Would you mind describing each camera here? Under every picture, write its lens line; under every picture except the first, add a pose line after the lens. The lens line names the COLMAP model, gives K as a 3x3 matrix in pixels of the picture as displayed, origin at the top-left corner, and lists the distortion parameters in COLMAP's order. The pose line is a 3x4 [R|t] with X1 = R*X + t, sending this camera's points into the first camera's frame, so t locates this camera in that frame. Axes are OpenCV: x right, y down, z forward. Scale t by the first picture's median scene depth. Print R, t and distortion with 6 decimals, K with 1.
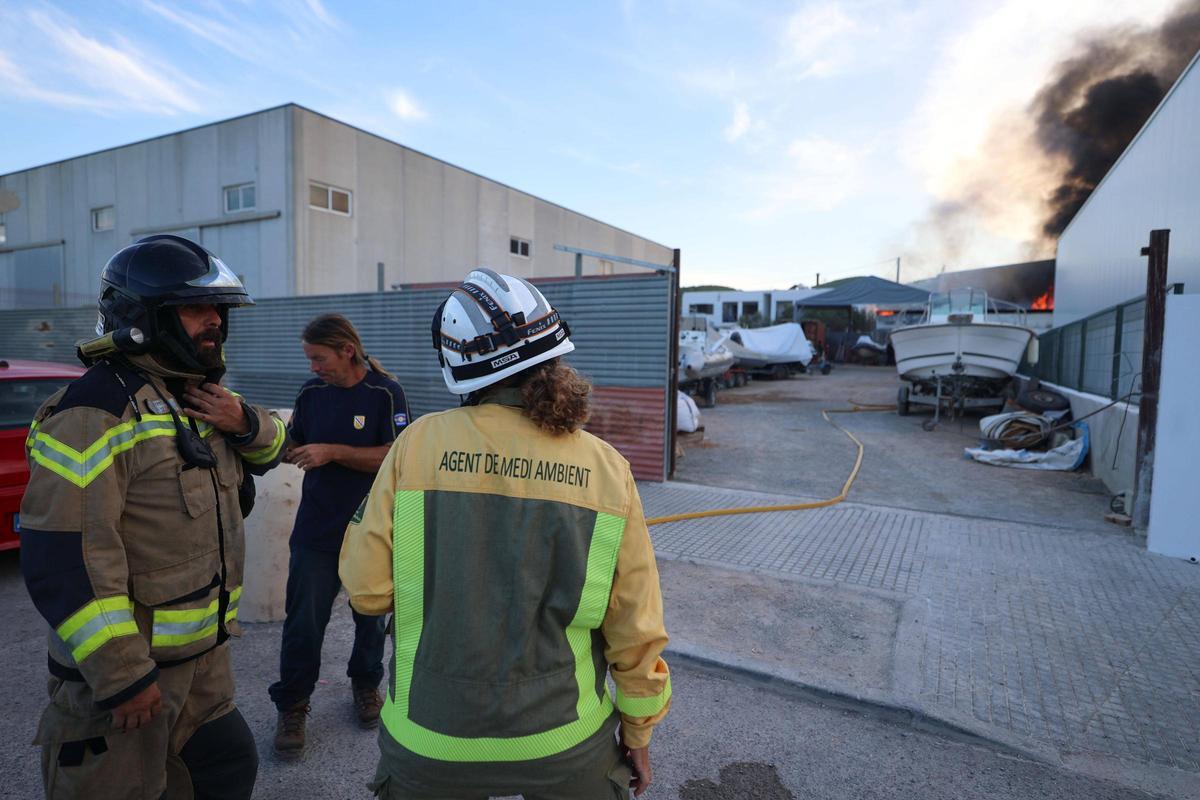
lens RADIAL K [[688.7, 0, 581.9], [0, 688.7, 393.8], [0, 0, 1]] dist [0.003399, -0.000670]
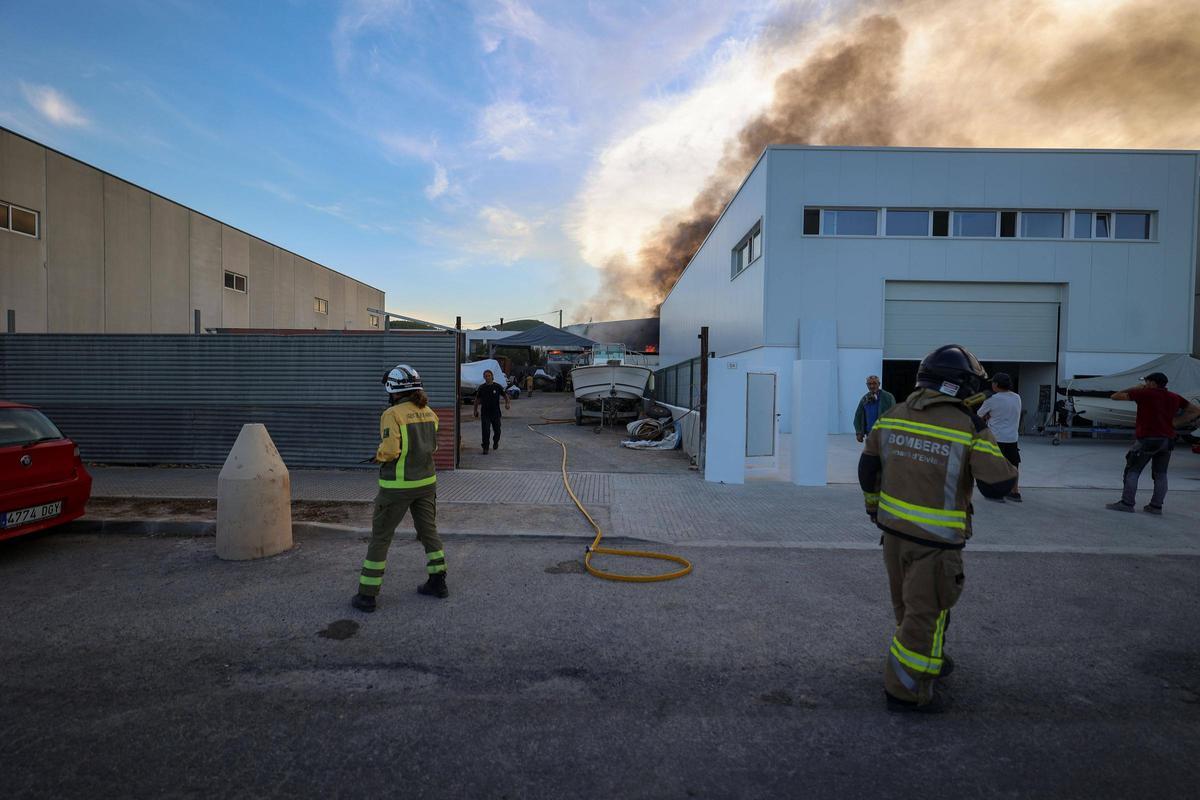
lens RADIAL K [[590.5, 0, 600.0], [0, 590.5, 400.0], [0, 0, 1]] dist [-0.000160, 0.000024]
pose [[0.878260, -0.013940, 0.477981, -0.190693], [0.027477, 0.999395, -0.021340, 0.009477], [-0.477394, 0.031876, 0.878111, -0.261850]]
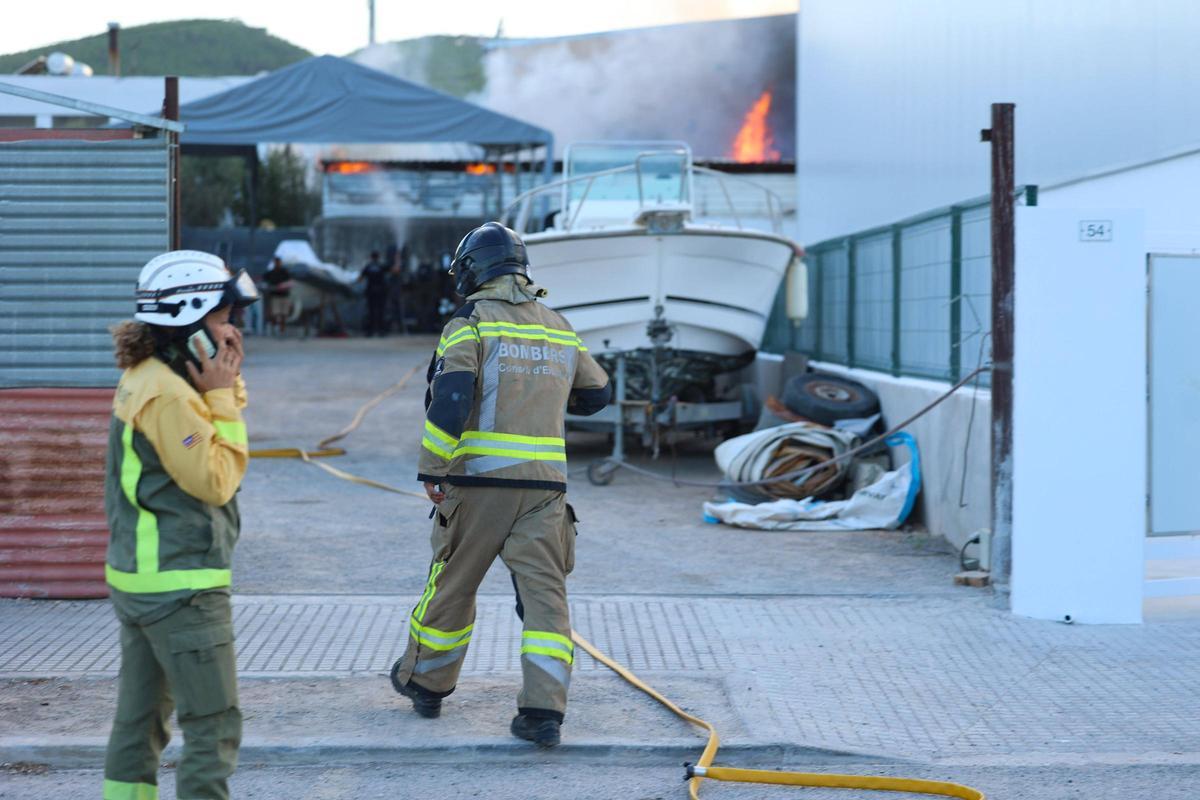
lens RADIAL K [[2605.2, 0, 596.0], [0, 2605.2, 342.5], [0, 0, 1]] dist [0.009183, 0.169177]
pose [[0.865158, -0.021782, 0.501027, -0.424012], [0.043067, 0.998593, -0.030953, 0.024281], [-0.499647, 0.048357, 0.864878, -0.536879]]
